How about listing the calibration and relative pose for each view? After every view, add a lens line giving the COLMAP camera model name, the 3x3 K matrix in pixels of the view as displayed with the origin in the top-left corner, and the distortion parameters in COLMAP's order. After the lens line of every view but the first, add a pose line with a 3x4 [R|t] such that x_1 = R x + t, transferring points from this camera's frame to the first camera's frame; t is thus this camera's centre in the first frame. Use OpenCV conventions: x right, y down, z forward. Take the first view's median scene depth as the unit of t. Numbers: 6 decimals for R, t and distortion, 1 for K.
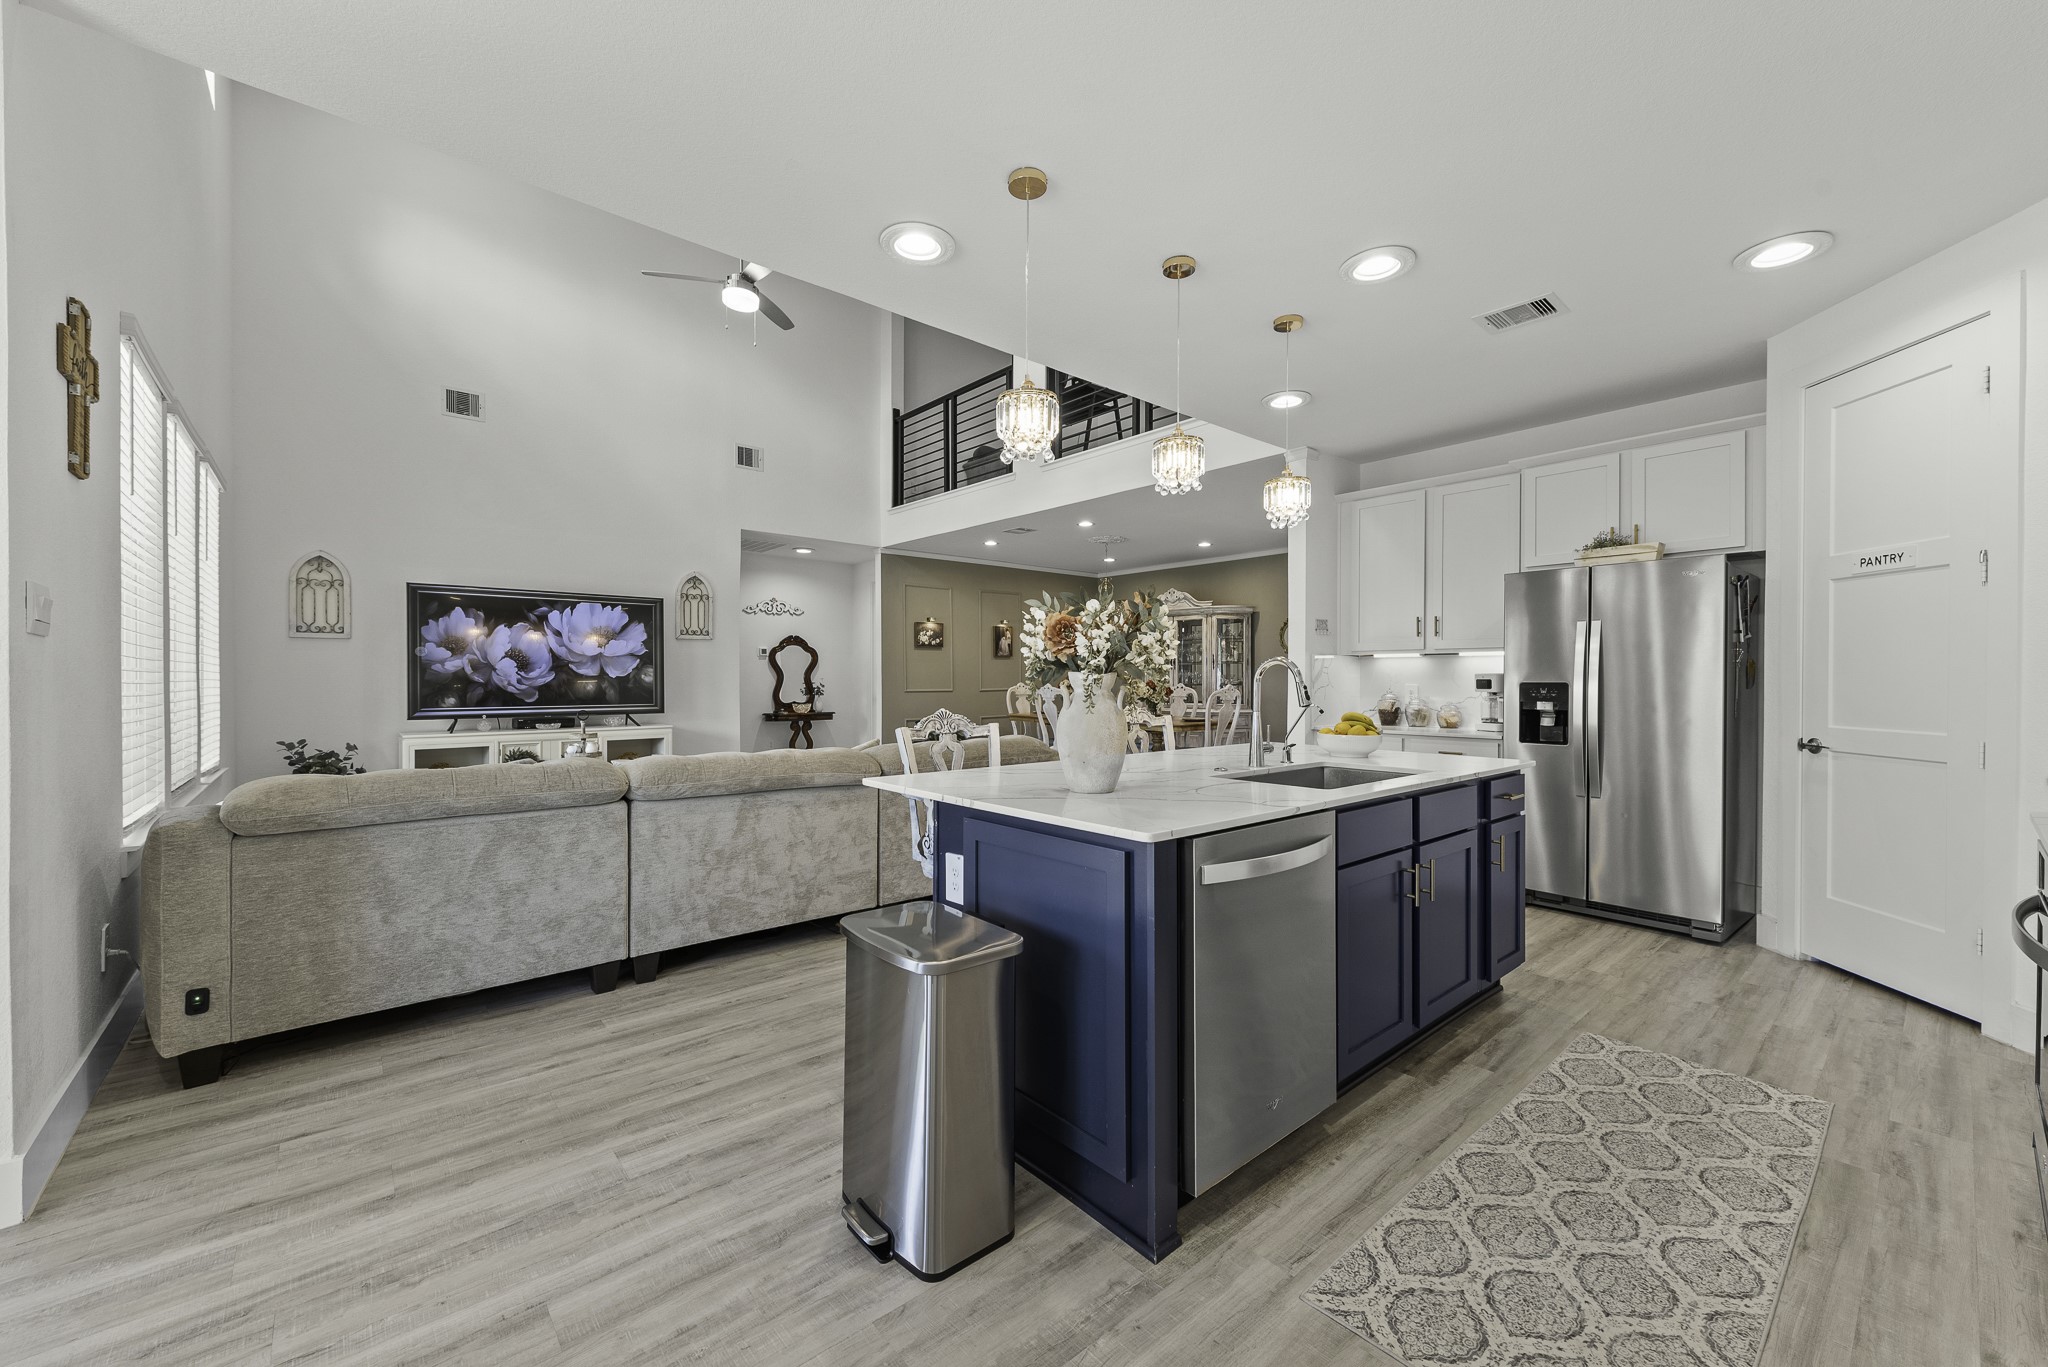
lens RADIAL K [[806.3, 0, 1036.3], [0, 806.3, 676.5], [0, 0, 1]] dist [0.011103, -0.002940]
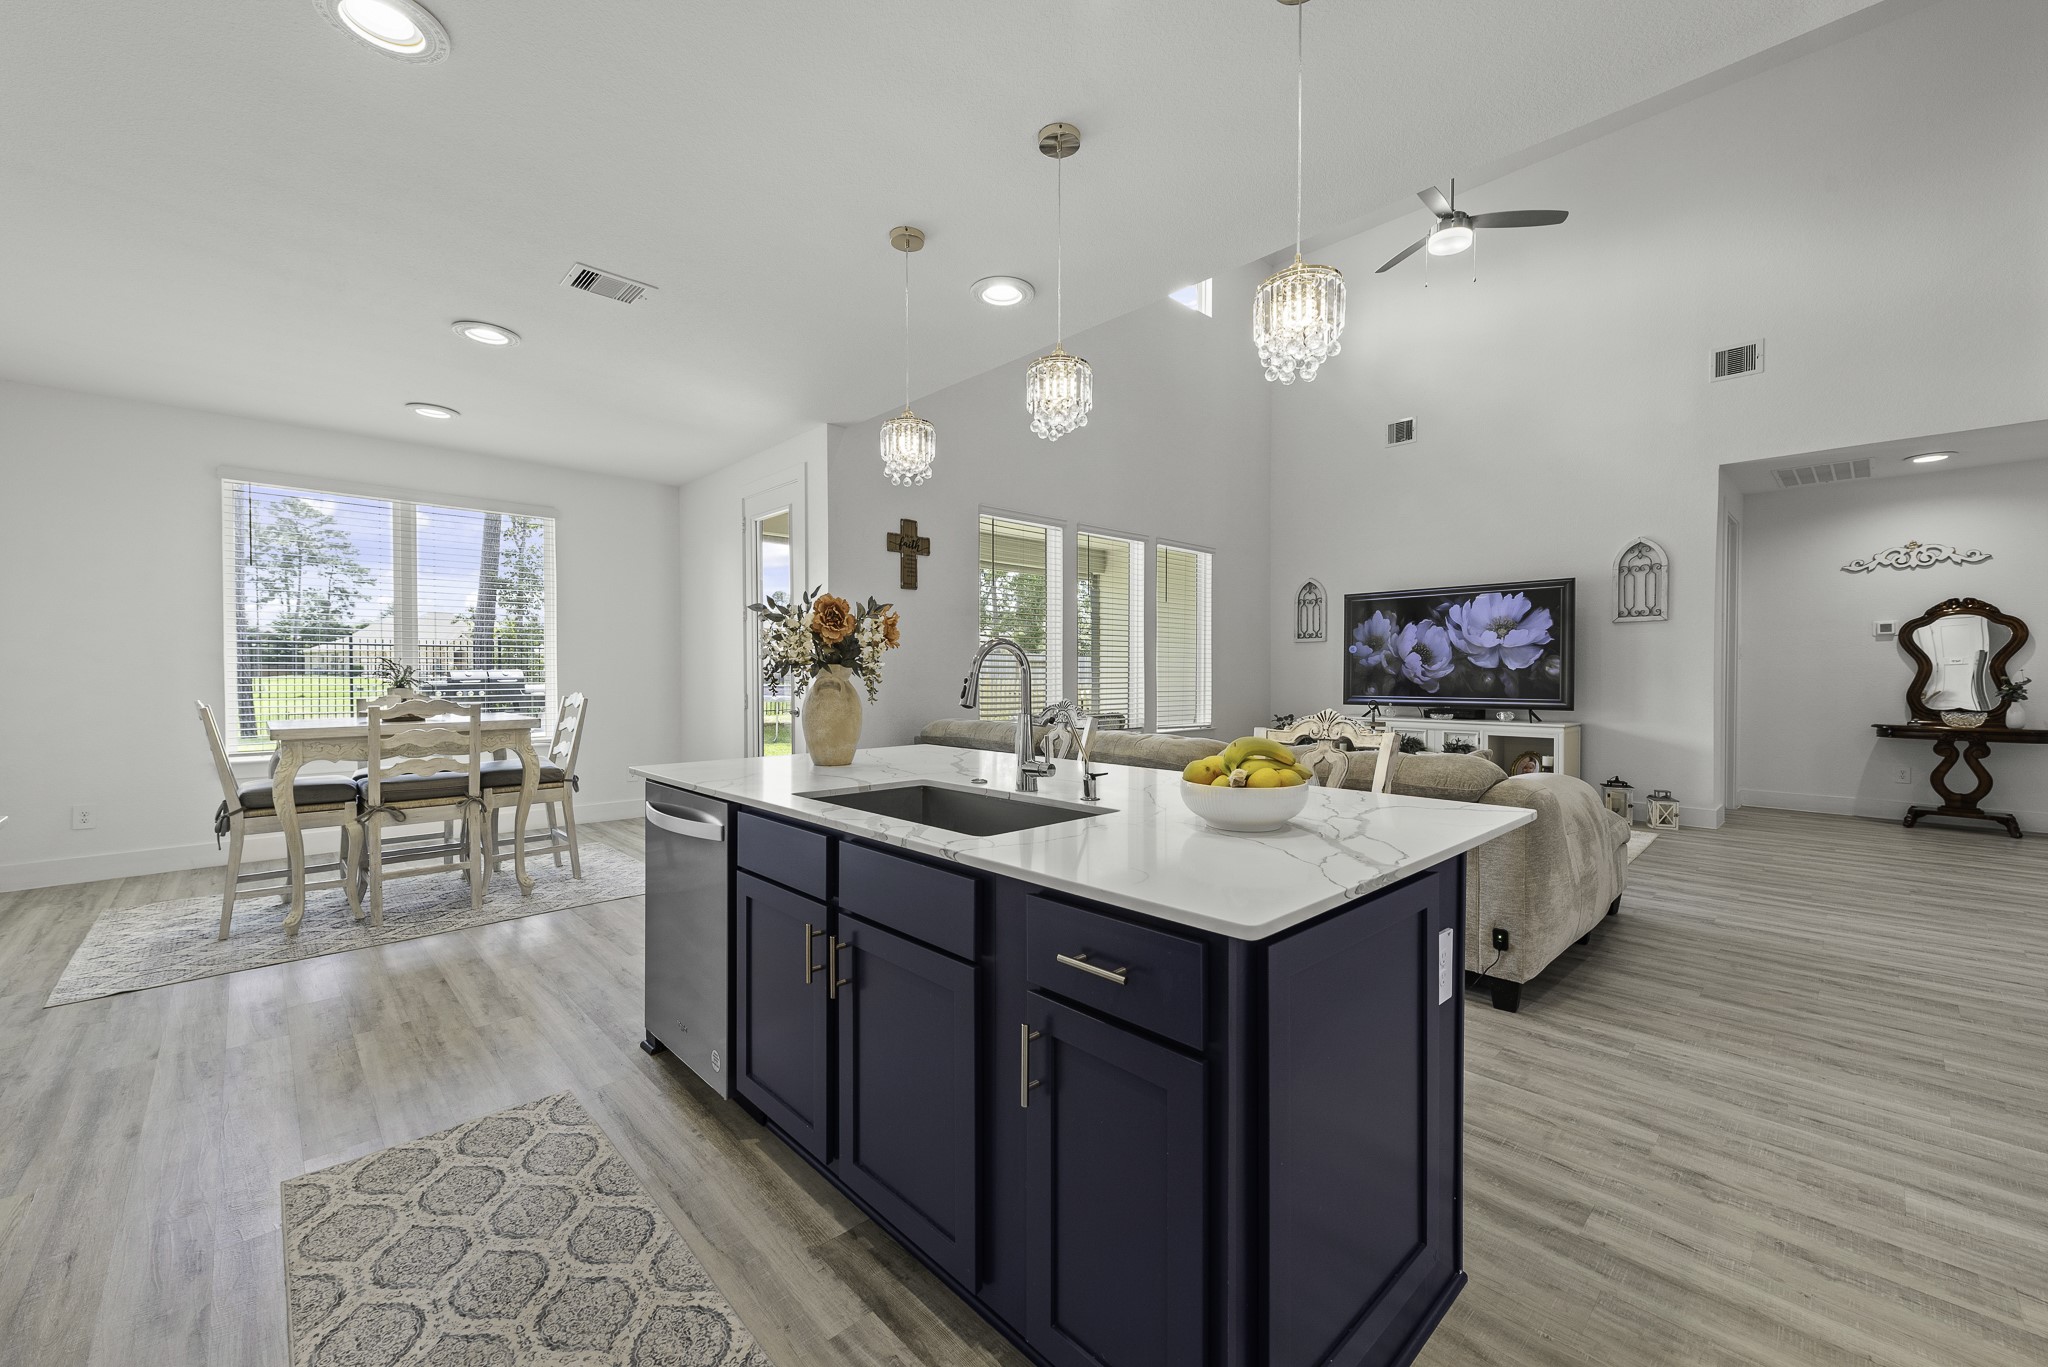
lens RADIAL K [[806.3, 0, 1019.3], [0, 806.3, 686.2], [0, 0, 1]] dist [0.011103, -0.002940]
pose [[0.037751, 0.017546, -0.999133, 0.428836], [0.004417, 0.999833, 0.017725, 0.001191], [0.999277, -0.005083, 0.037667, 0.416815]]
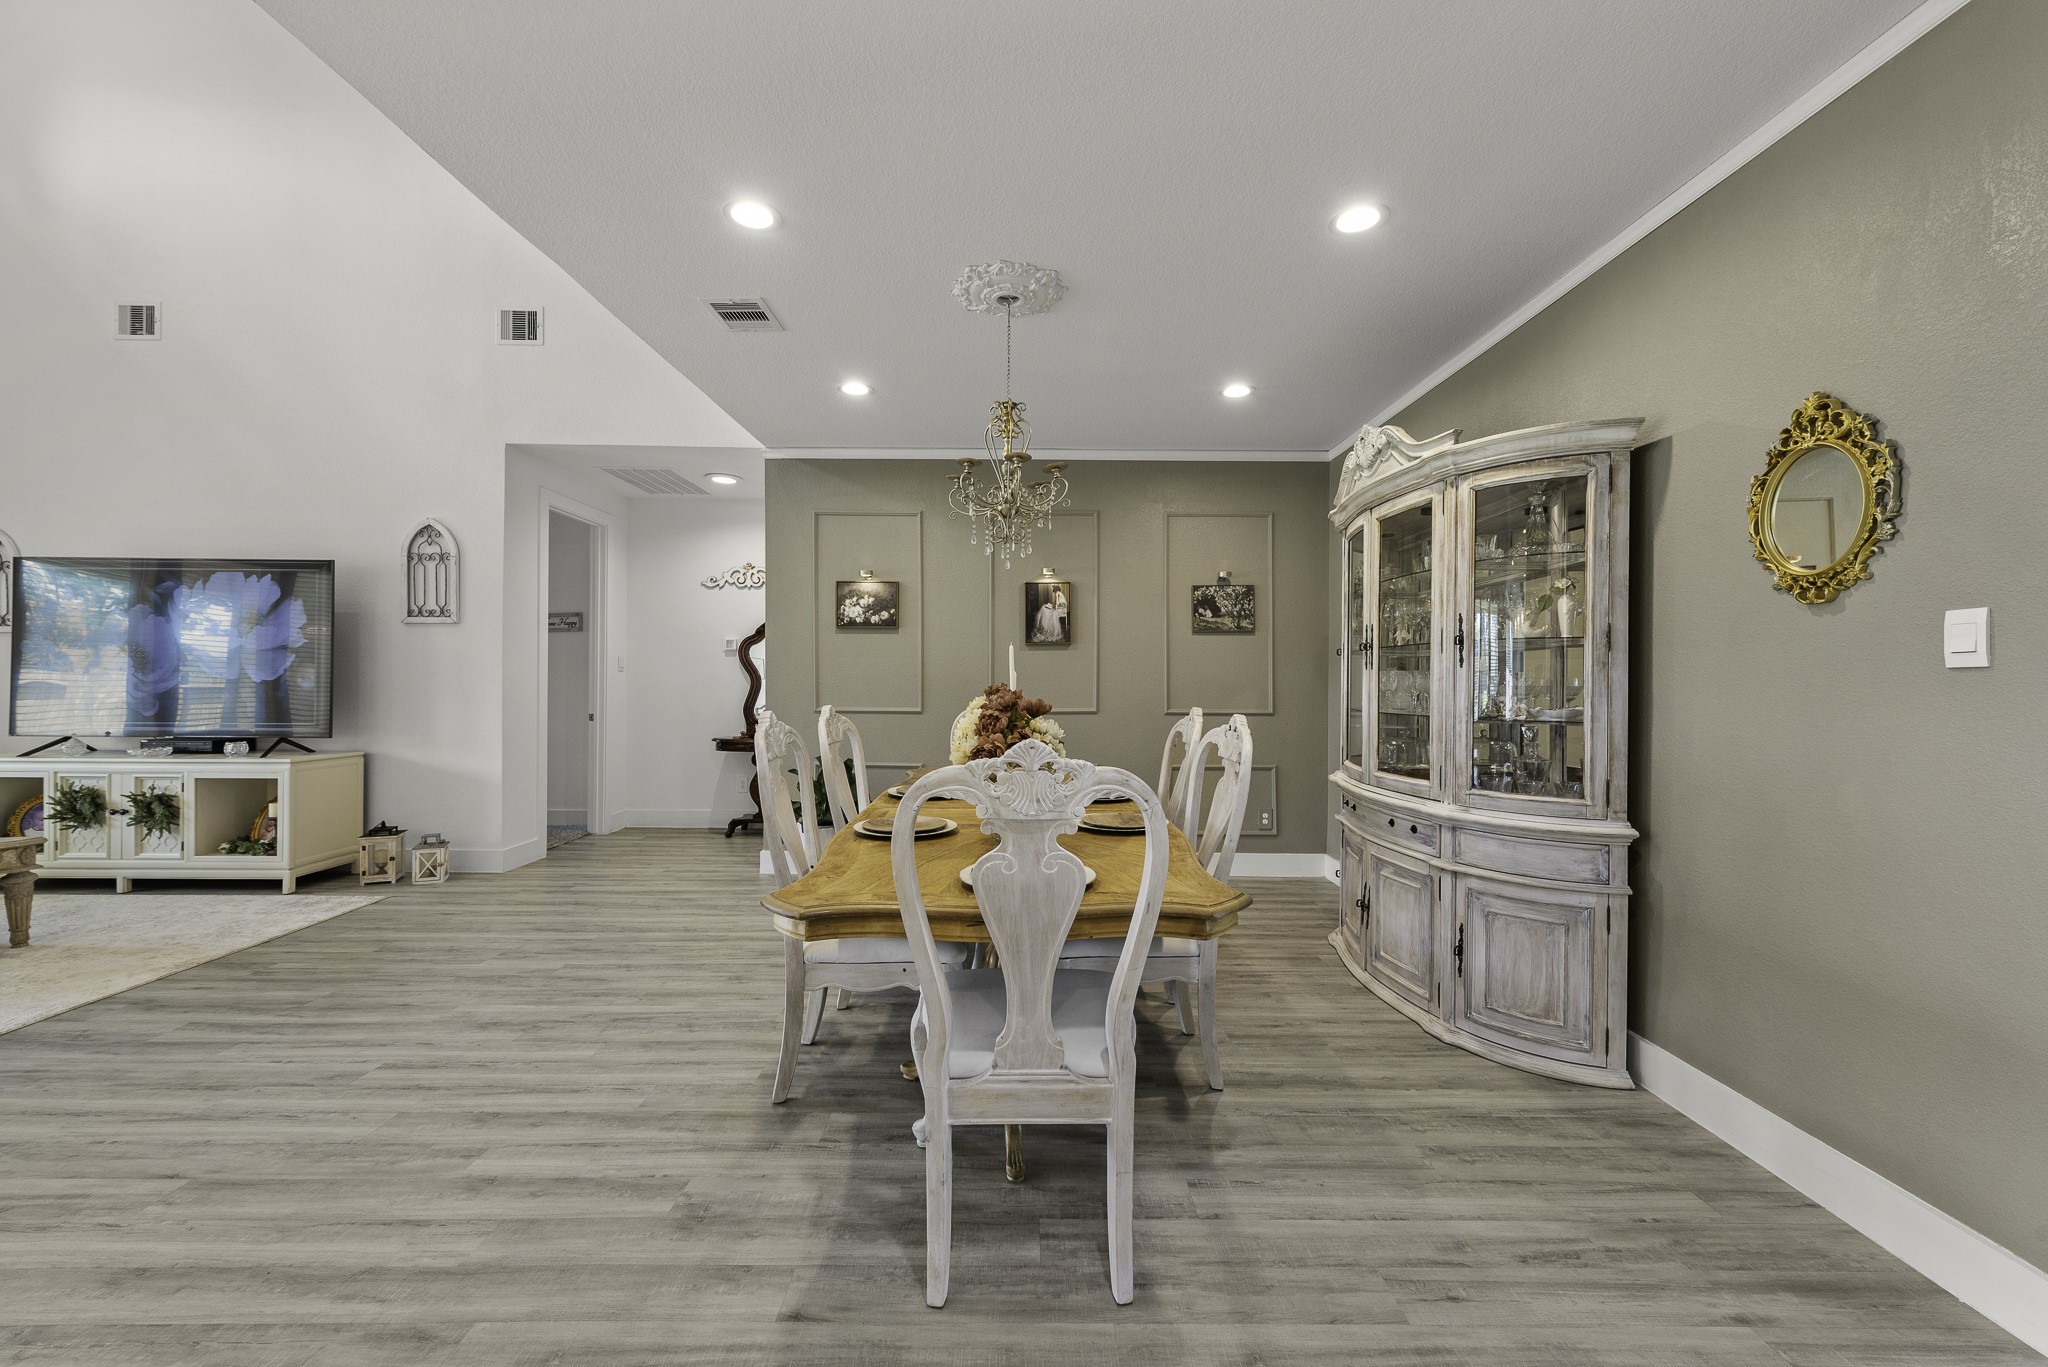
lens RADIAL K [[806.3, 0, 1031.5], [0, 806.3, 682.6], [0, 0, 1]] dist [0.011103, -0.002940]
pose [[0.750826, 0.008085, -0.660450, 0.430041], [-0.005415, 0.999967, 0.006086, -0.006411], [0.660478, -0.000994, 0.750845, 0.984955]]
